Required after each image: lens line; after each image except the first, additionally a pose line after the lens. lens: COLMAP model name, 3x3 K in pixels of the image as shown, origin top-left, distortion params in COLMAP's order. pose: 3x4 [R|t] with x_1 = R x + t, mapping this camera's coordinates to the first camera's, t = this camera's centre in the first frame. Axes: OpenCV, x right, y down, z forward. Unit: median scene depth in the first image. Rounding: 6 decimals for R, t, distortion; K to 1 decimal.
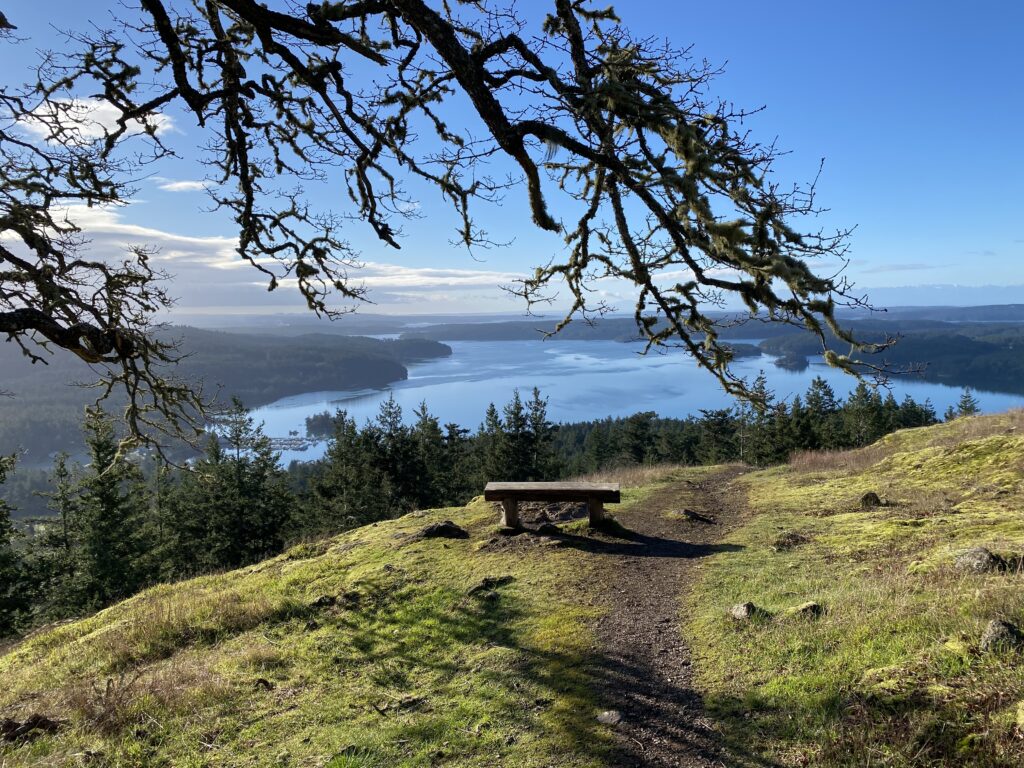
lens RADIAL K [[774.5, 0, 516.7], [0, 774.5, 379.8], [0, 0, 1]] dist [0.083132, -0.087843]
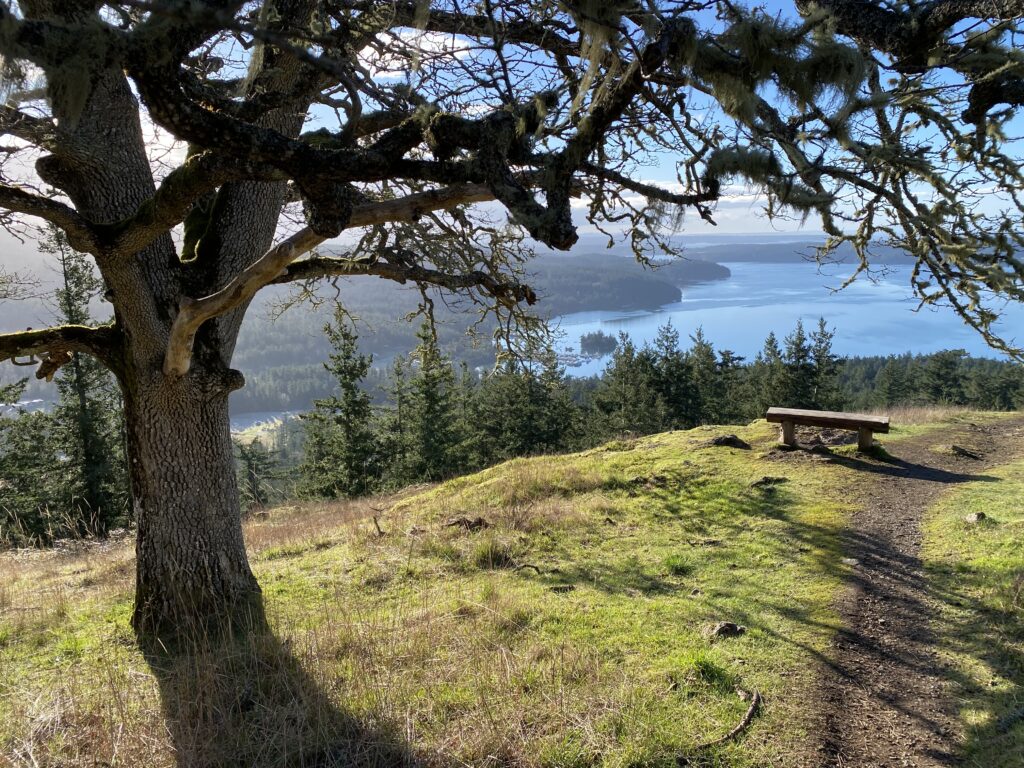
lens RADIAL K [[774.5, 0, 519.5], [0, 774.5, 383.7], [0, 0, 1]] dist [0.083132, -0.087843]
pose [[0.940613, 0.074146, -0.331284, -0.001139], [-0.038784, 0.992938, 0.112112, -0.008161], [0.337257, -0.092606, 0.936847, -0.086328]]
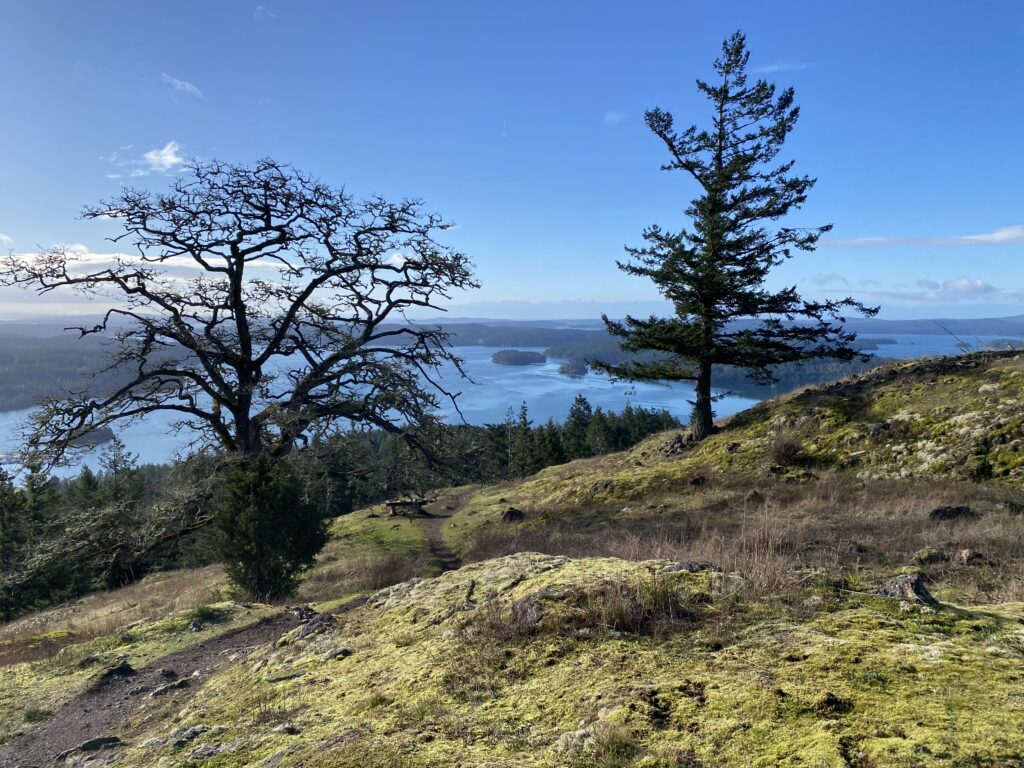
lens RADIAL K [[774.5, 0, 506.0], [0, 774.5, 386.3], [0, 0, 1]] dist [0.083132, -0.087843]
pose [[0.968924, -0.002035, 0.247351, -0.109524], [0.001495, 0.999996, 0.002373, -0.108715], [-0.247354, -0.001930, 0.968923, -0.702425]]
